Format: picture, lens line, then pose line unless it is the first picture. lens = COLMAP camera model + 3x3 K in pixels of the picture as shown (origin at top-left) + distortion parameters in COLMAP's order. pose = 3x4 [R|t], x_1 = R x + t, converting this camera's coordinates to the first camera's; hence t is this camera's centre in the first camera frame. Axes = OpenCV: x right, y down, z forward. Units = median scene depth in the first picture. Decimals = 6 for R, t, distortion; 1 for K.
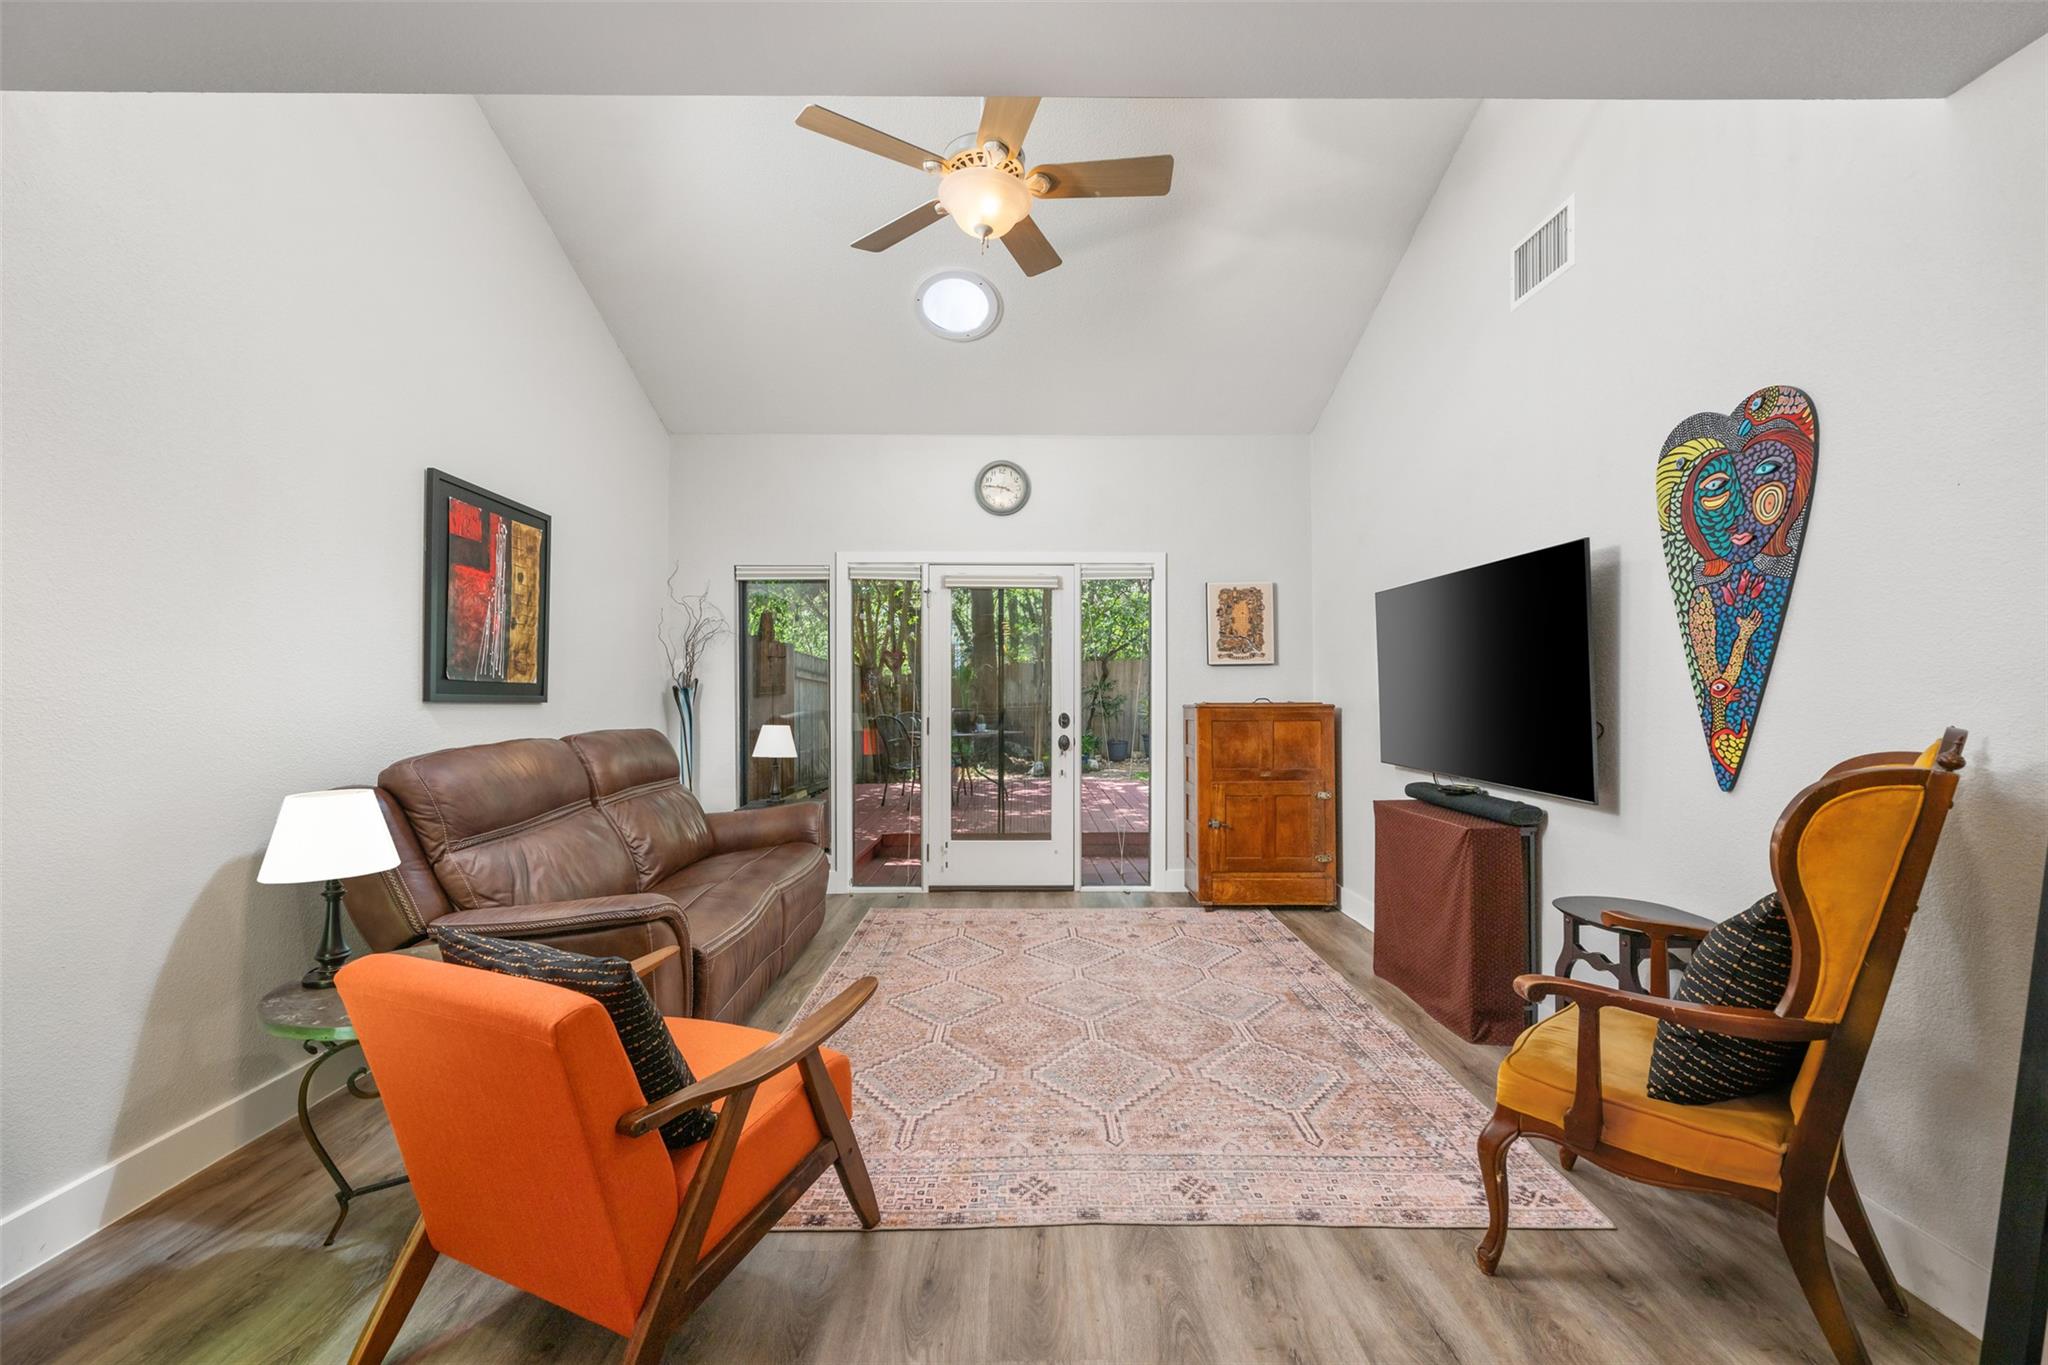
lens RADIAL K [[813.1, 0, 1021.4], [0, 813.1, 684.3], [0, 0, 1]] dist [0.001069, 0.000075]
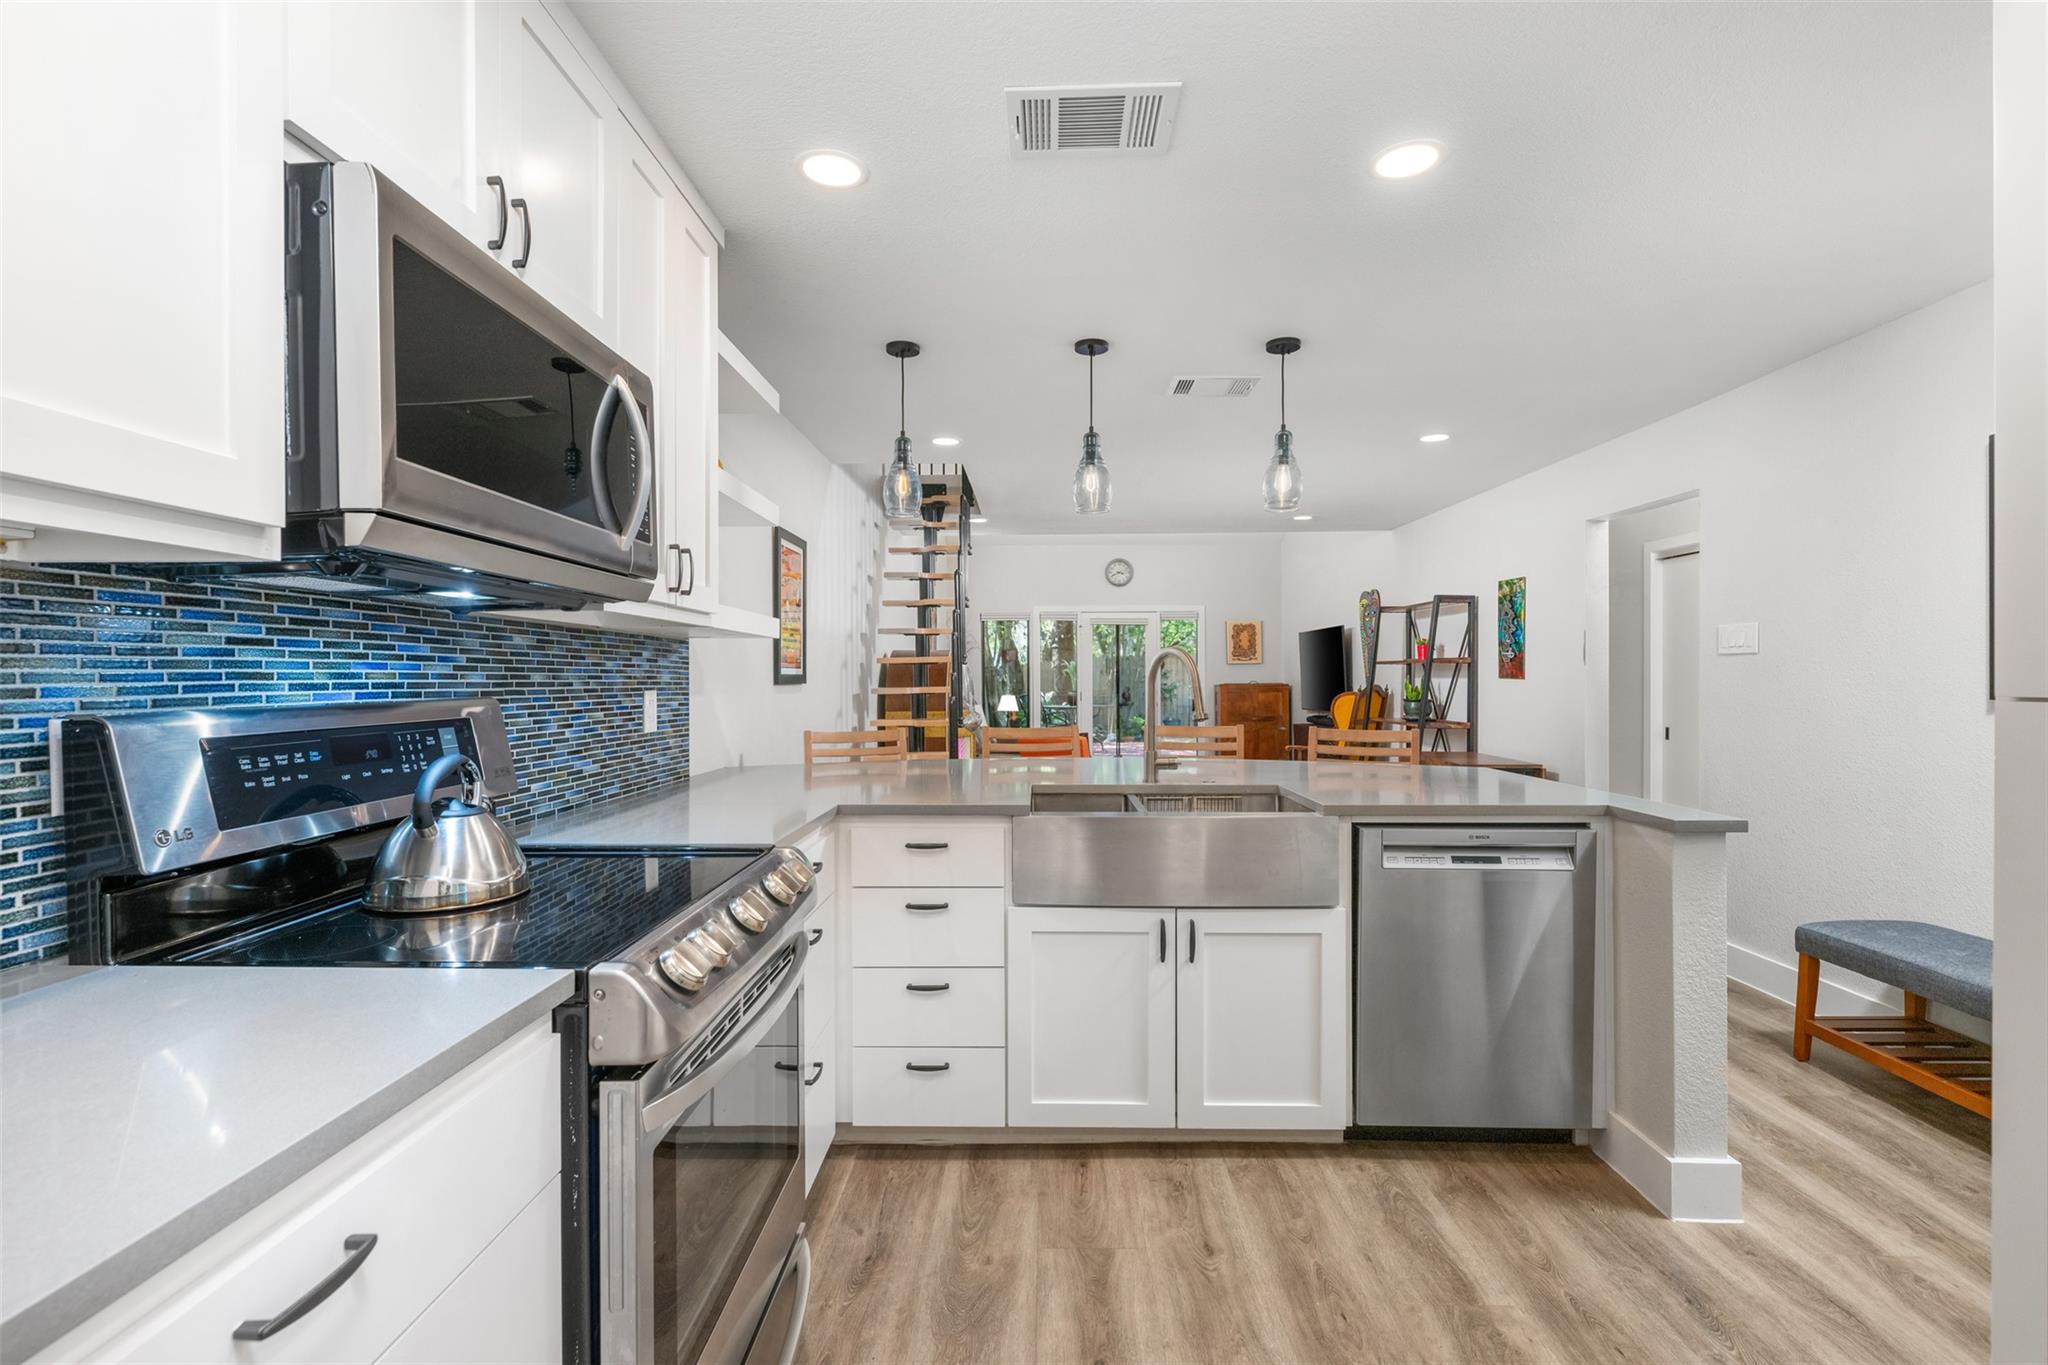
lens RADIAL K [[921.7, 0, 1024.0], [0, 921.7, 682.5], [0, 0, 1]] dist [0.000232, 0.000014]
pose [[0.999564, -0.003842, -0.029262, -0.259411], [0.004151, 0.999936, 0.010506, -0.007094], [0.029220, -0.010623, 0.999517, -1.654665]]
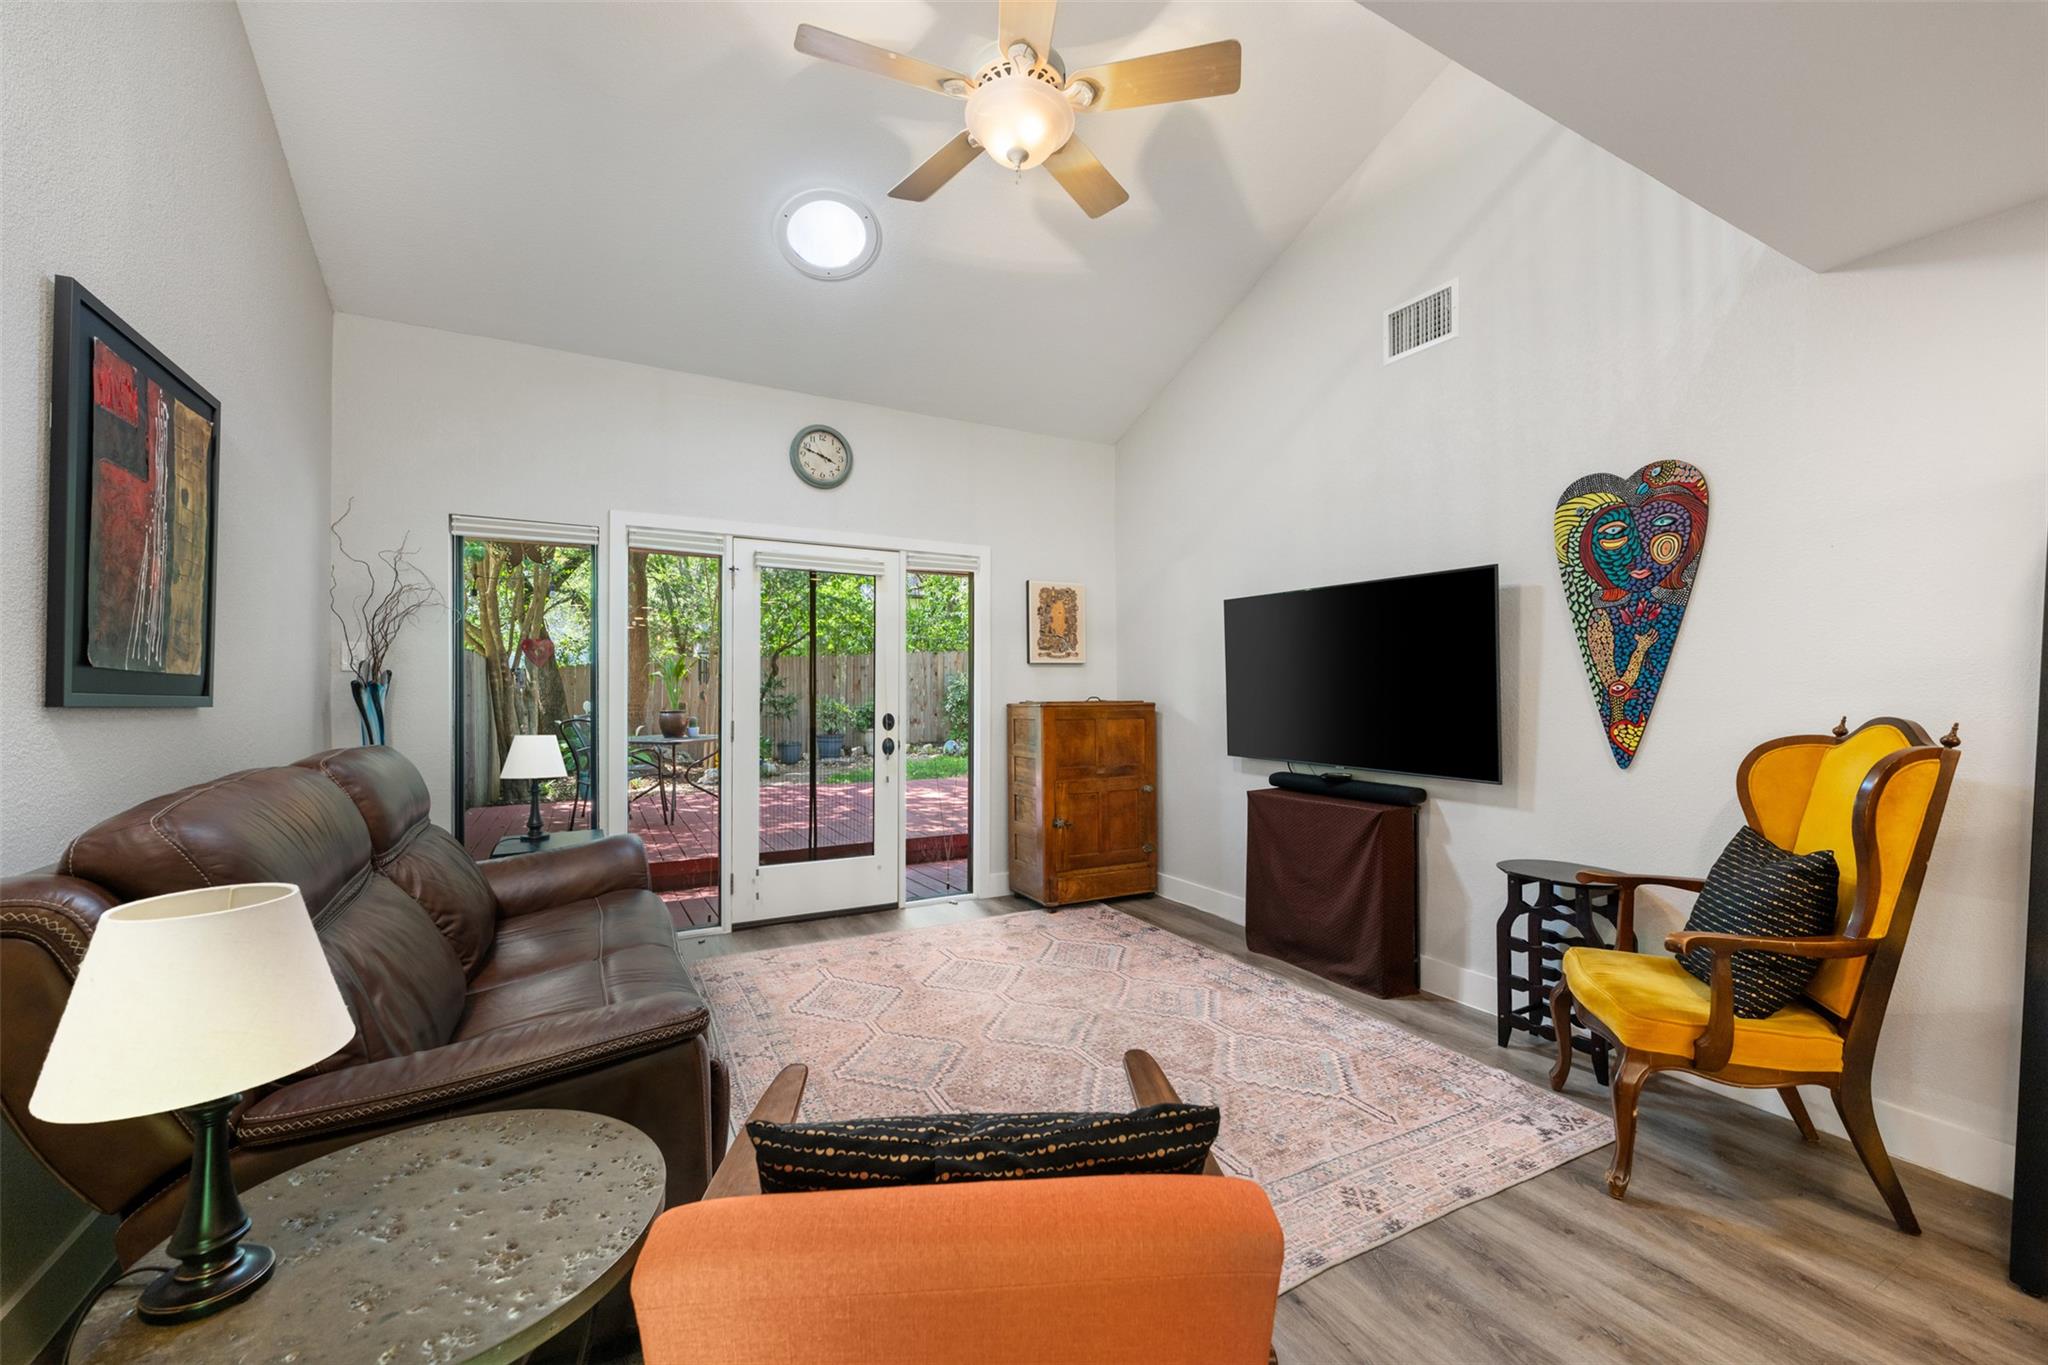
lens RADIAL K [[810.8, 0, 1020.0], [0, 810.8, 681.0], [0, 0, 1]] dist [-0.000976, -0.000004]
pose [[0.883212, 0.007021, 0.468921, -0.338720], [-0.006072, 0.999975, -0.003535, 0.001591], [-0.468934, 0.000274, 0.883233, 0.183142]]
